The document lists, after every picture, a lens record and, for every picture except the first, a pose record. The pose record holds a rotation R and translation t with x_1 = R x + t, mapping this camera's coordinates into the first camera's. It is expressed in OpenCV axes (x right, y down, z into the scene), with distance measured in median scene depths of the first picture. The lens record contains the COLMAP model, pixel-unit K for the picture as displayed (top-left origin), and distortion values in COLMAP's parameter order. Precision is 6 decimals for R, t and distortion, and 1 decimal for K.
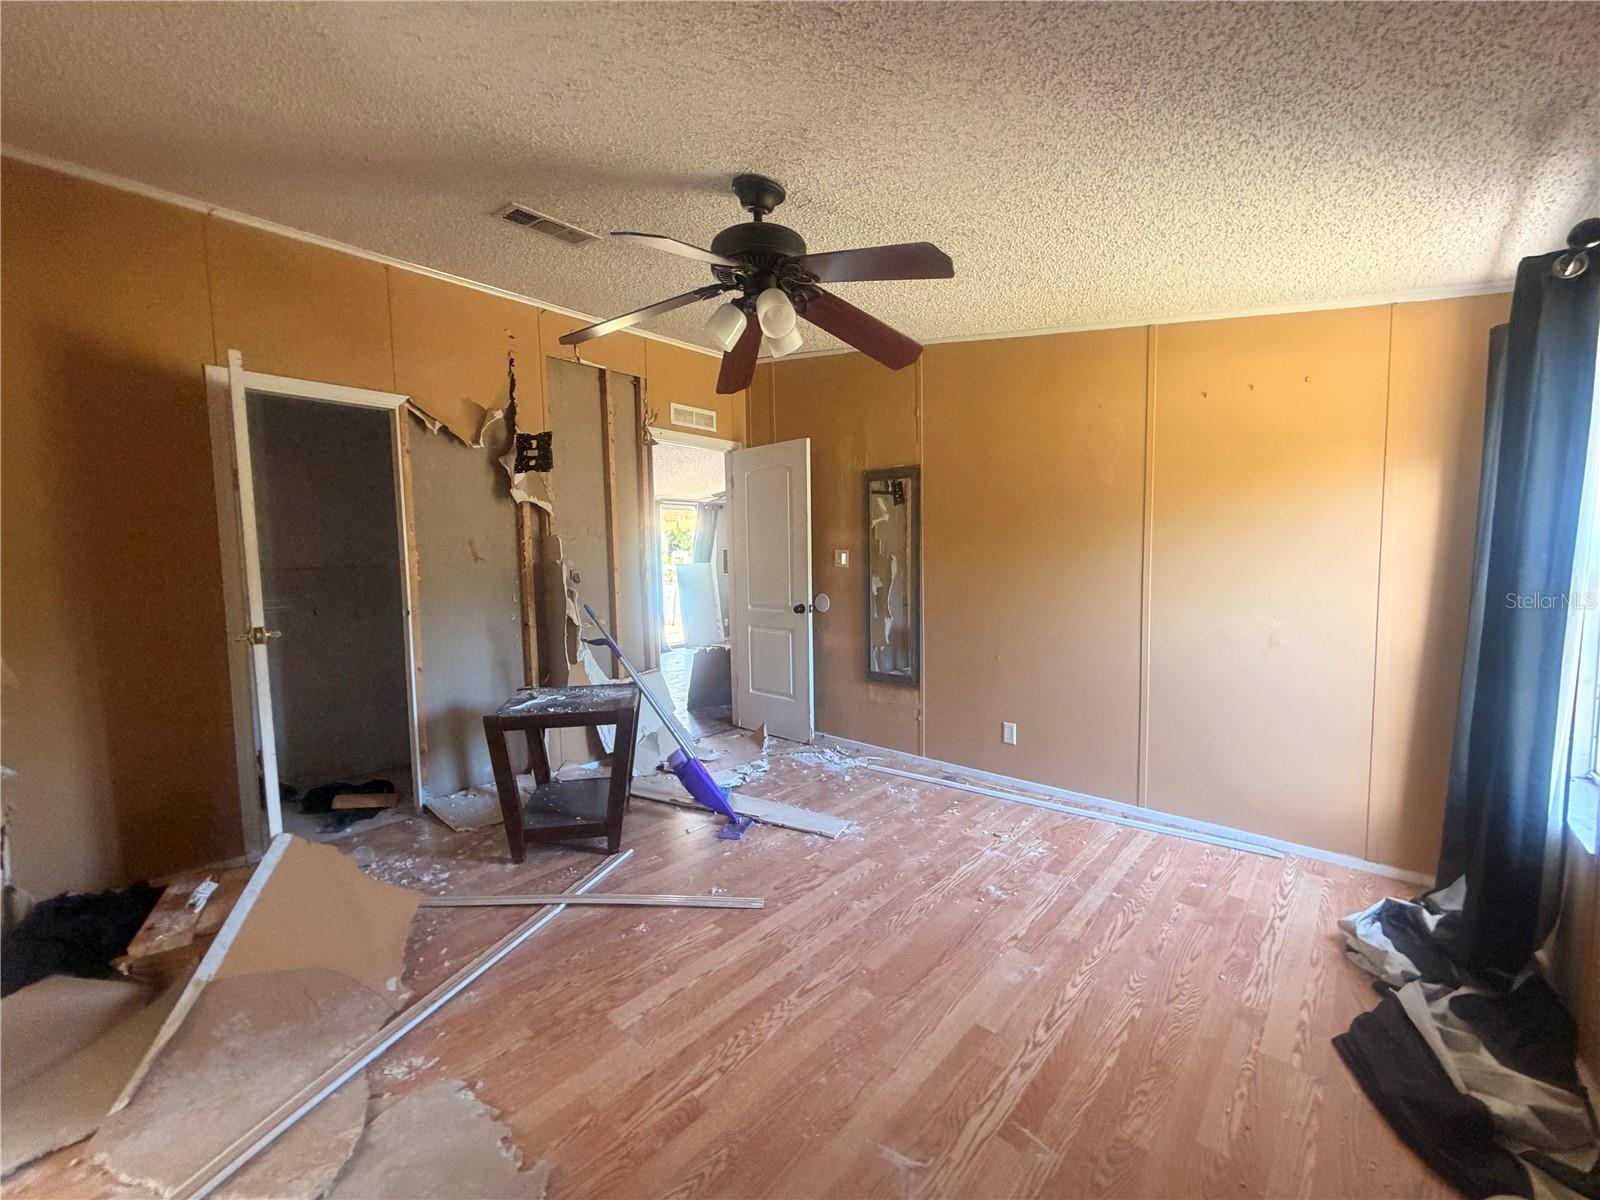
lens RADIAL K [[638.5, 0, 797.9], [0, 638.5, 603.8], [0, 0, 1]] dist [-0.001516, 0.000834]
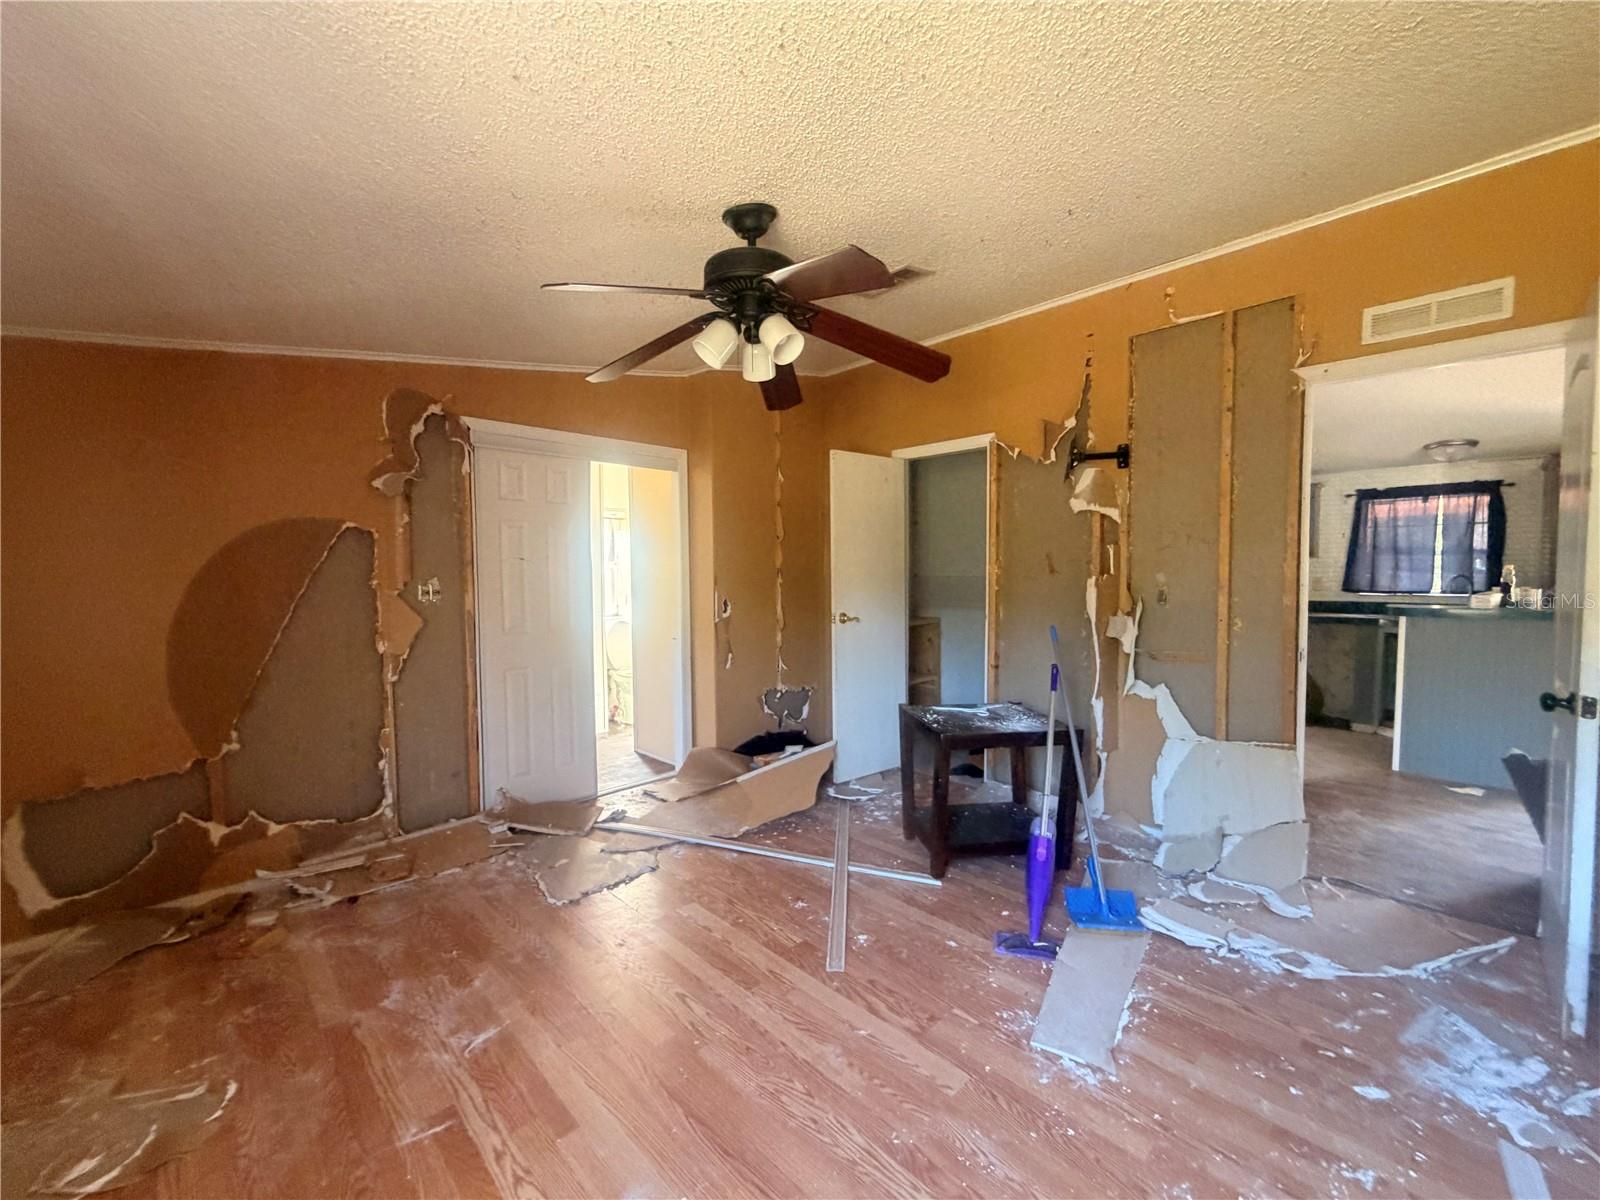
lens RADIAL K [[638.5, 0, 788.6], [0, 638.5, 599.7], [0, 0, 1]] dist [-0.001516, 0.000834]
pose [[-0.067027, 0.059236, -0.995991, 0.834240], [-0.064317, 0.995903, 0.063559, -0.097112], [0.995676, 0.068319, -0.062943, 0.997812]]
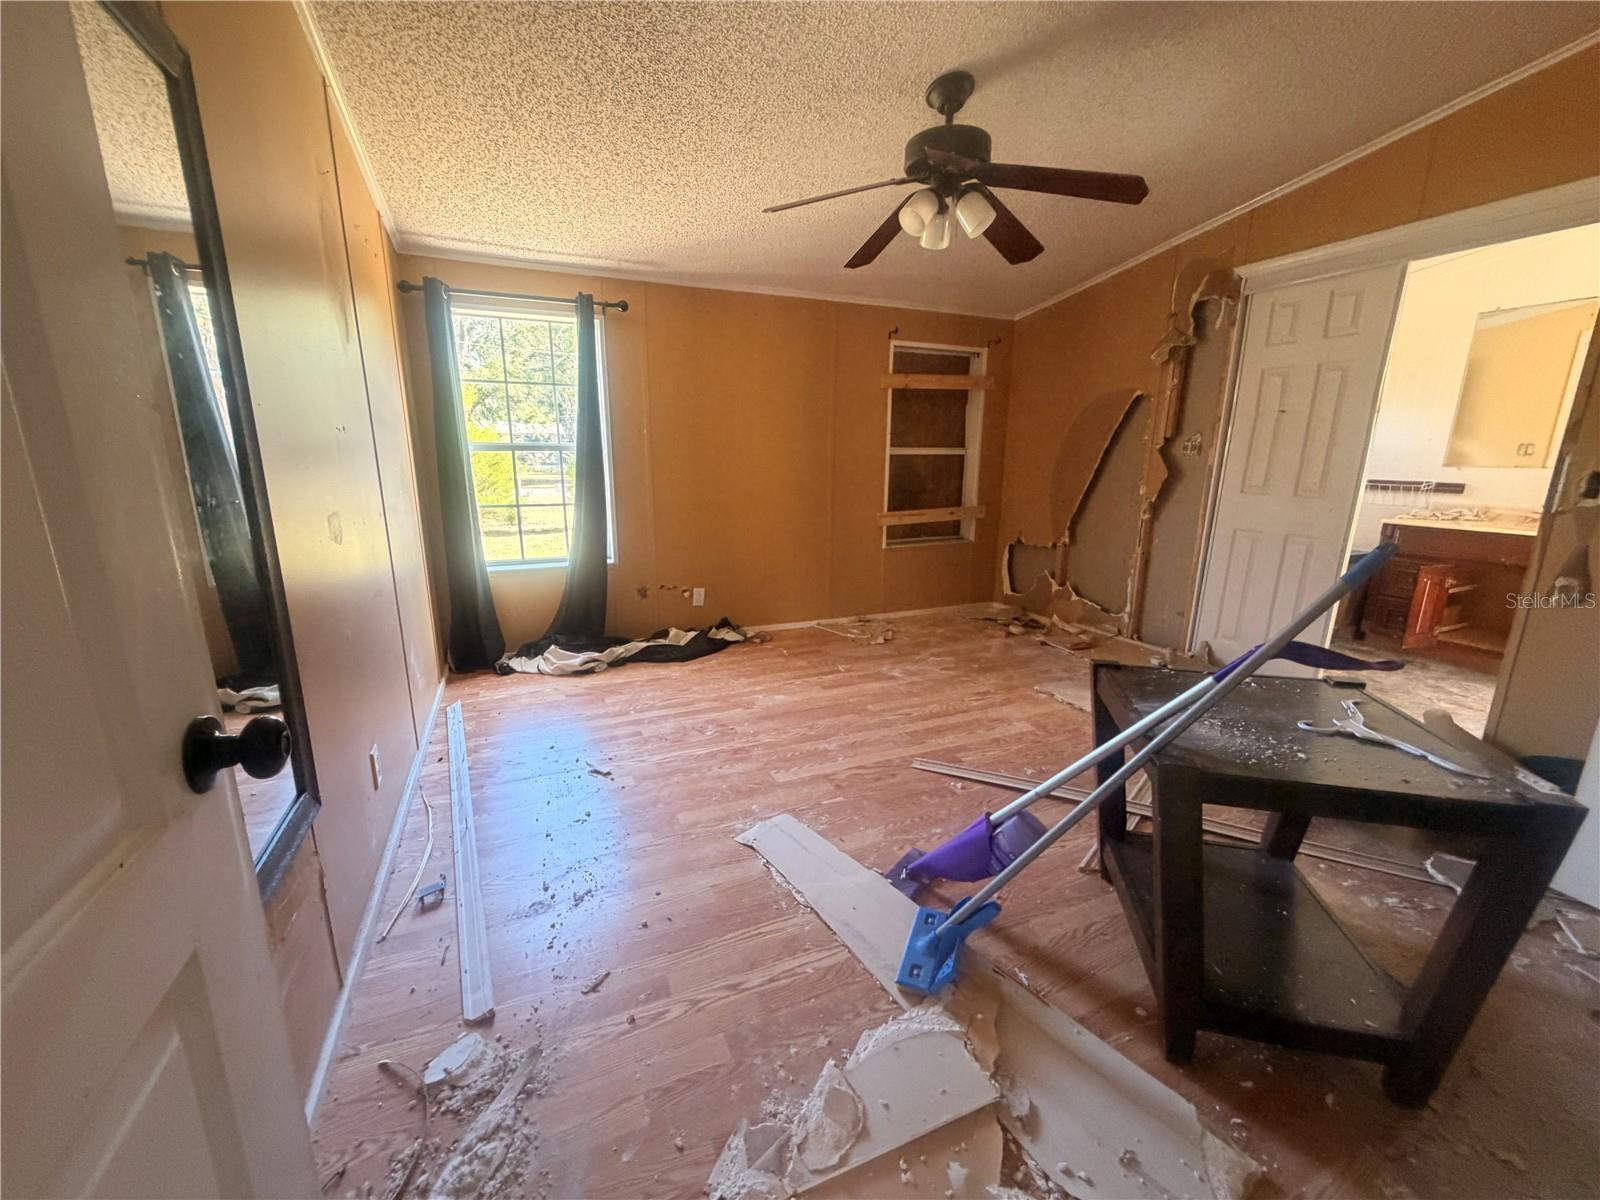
lens RADIAL K [[638.5, 0, 798.0], [0, 638.5, 598.3], [0, 0, 1]] dist [-0.001516, 0.000834]
pose [[-0.914044, -0.077028, 0.398233, -0.291293], [0.041853, 0.958651, 0.281491, -0.100518], [-0.403449, 0.273962, -0.873025, 2.007038]]
